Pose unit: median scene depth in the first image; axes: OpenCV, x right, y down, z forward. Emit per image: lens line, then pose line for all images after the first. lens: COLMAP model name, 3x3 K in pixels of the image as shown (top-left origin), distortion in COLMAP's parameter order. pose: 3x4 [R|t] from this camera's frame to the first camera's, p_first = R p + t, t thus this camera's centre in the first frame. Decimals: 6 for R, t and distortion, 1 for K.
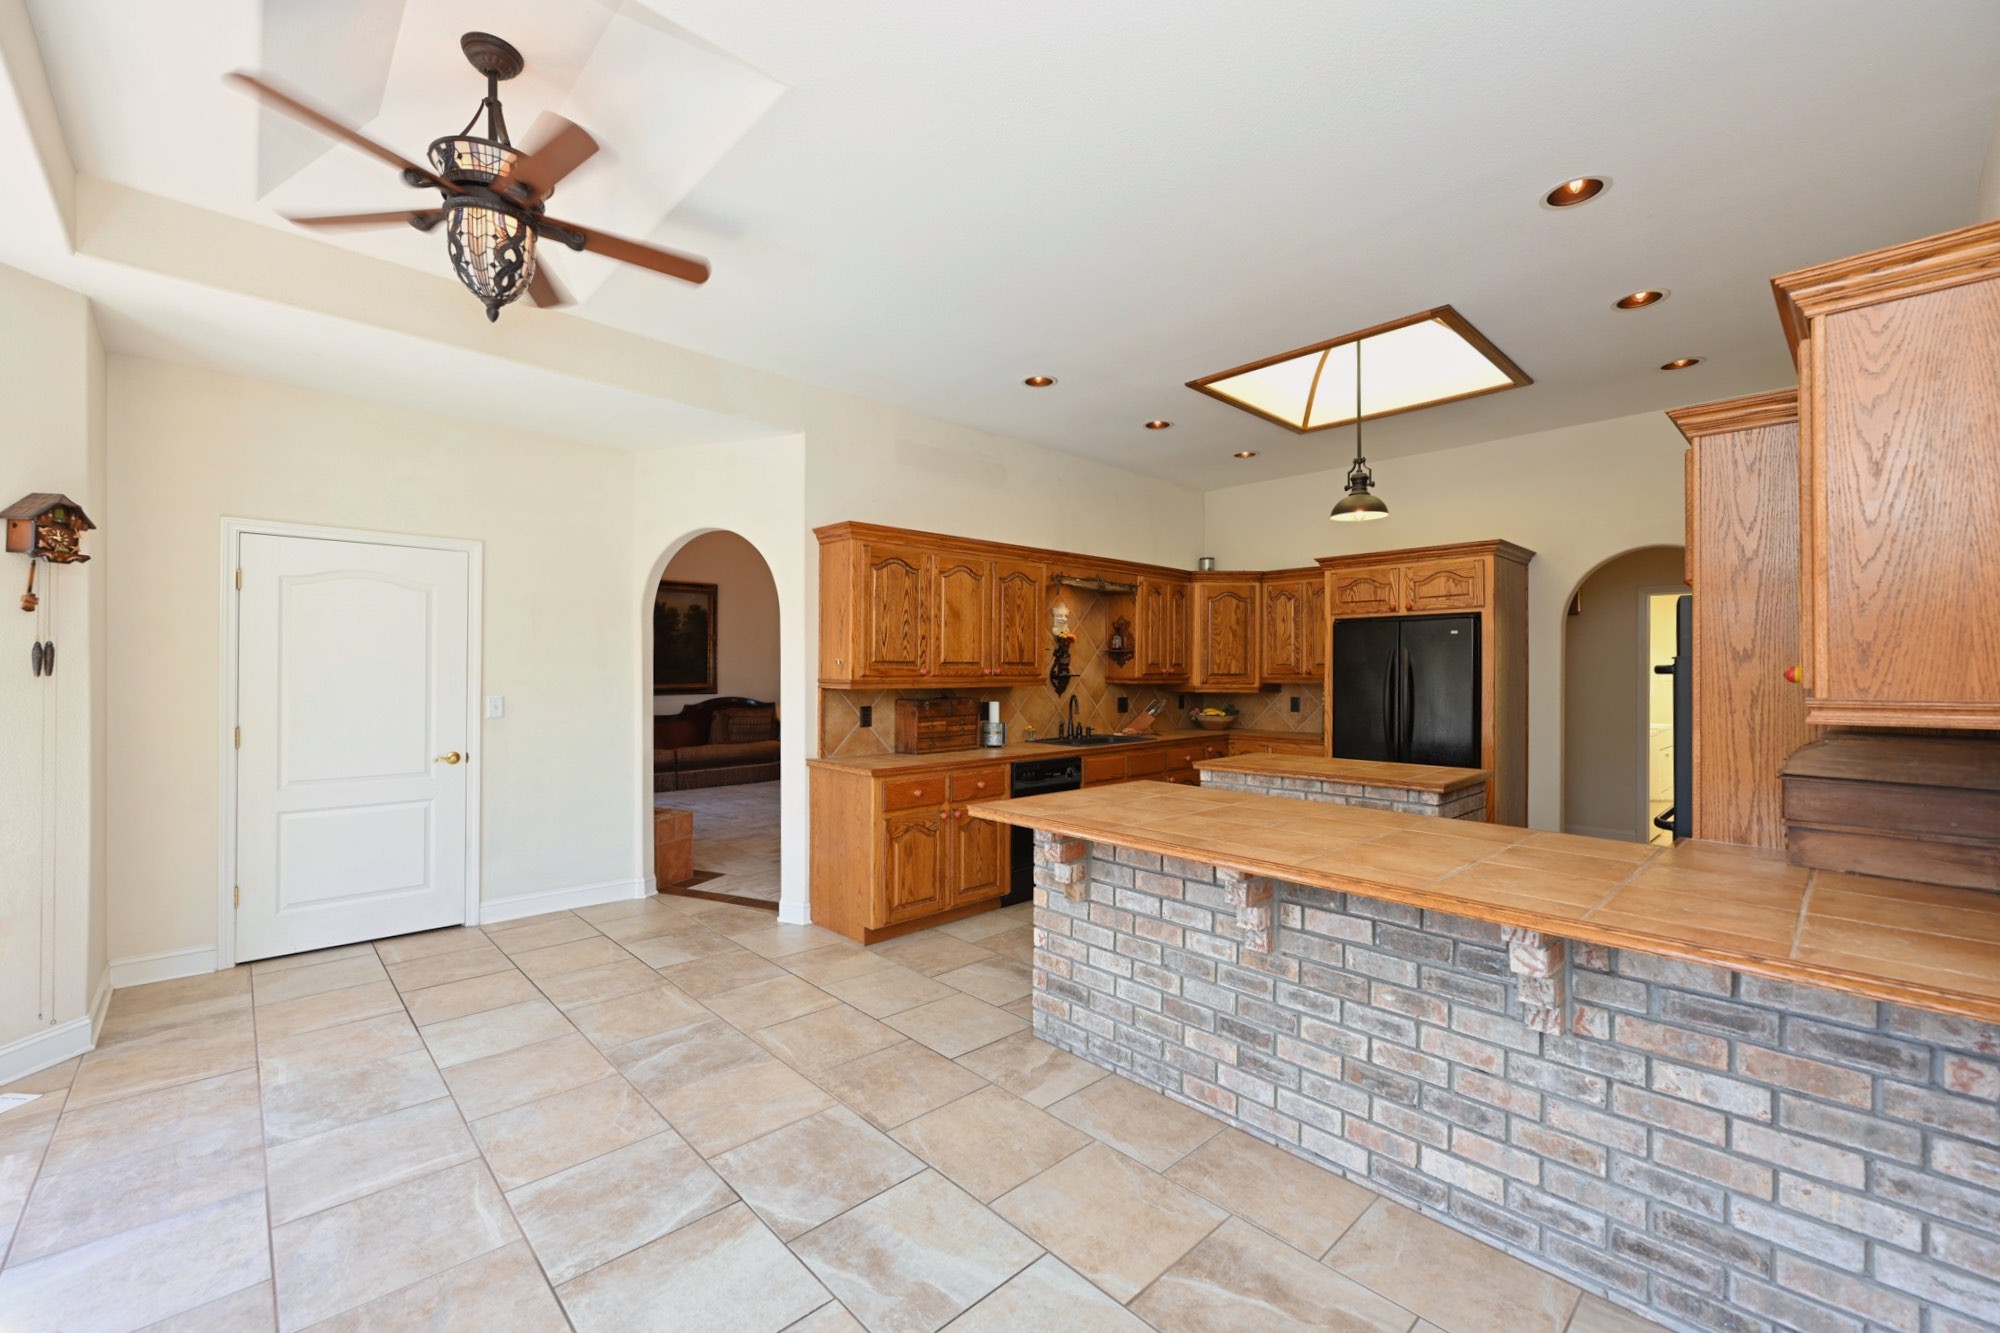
lens RADIAL K [[801.8, 0, 999.0], [0, 801.8, 645.4], [0, 0, 1]] dist [0.001278, 0.000097]
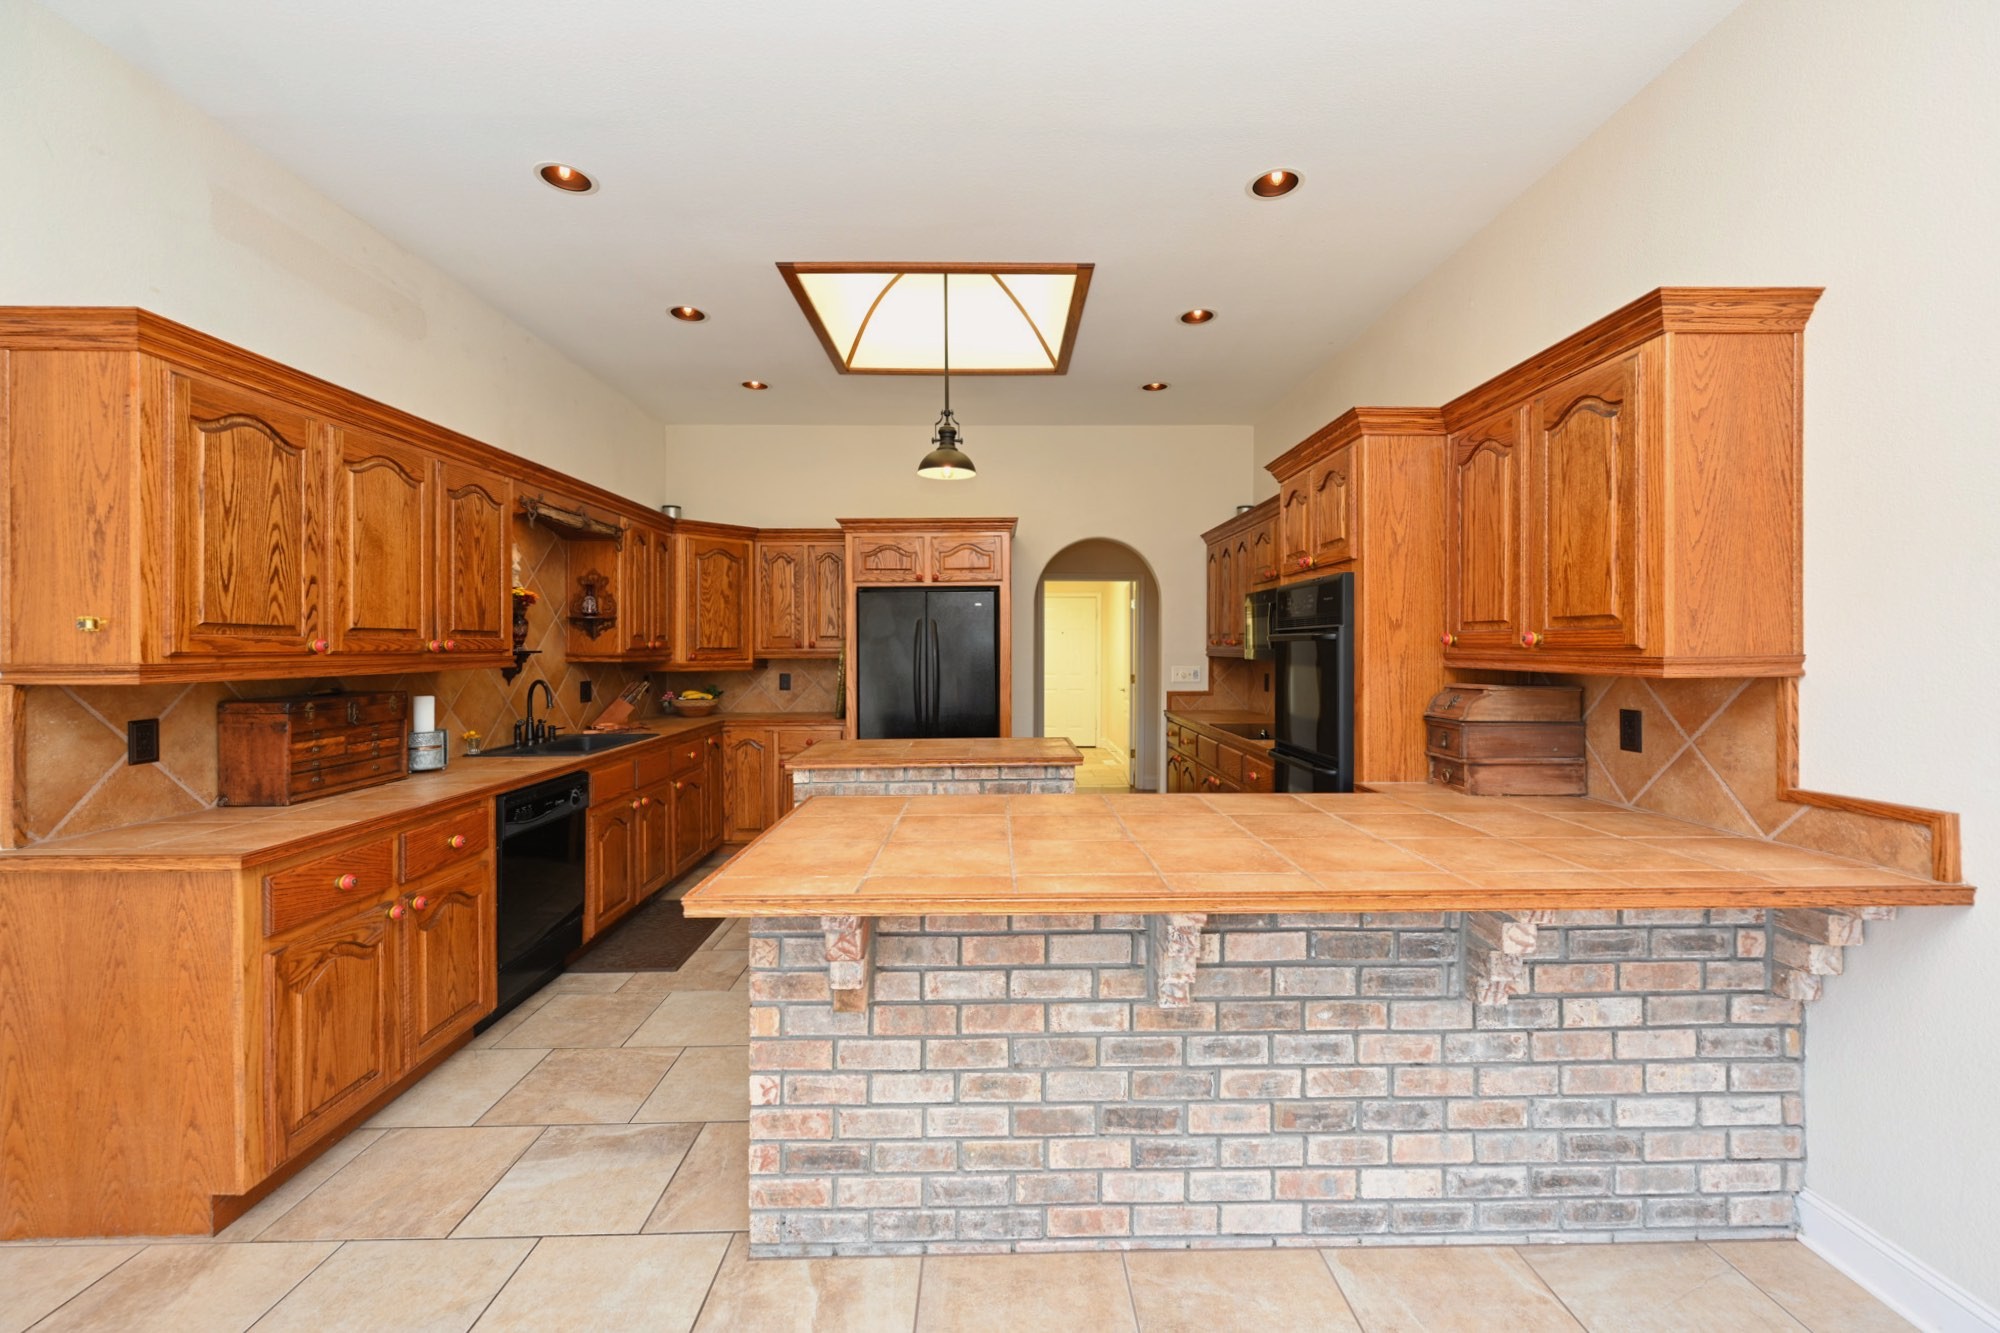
lens RADIAL K [[801.3, 0, 1002.0], [0, 801.3, 641.6], [0, 0, 1]] dist [-0.001331, 0.000327]
pose [[0.676779, -0.001436, 0.736184, -0.300787], [-0.016360, 0.999722, 0.016990, 0.023651], [-0.736004, -0.023543, 0.676568, 0.542115]]
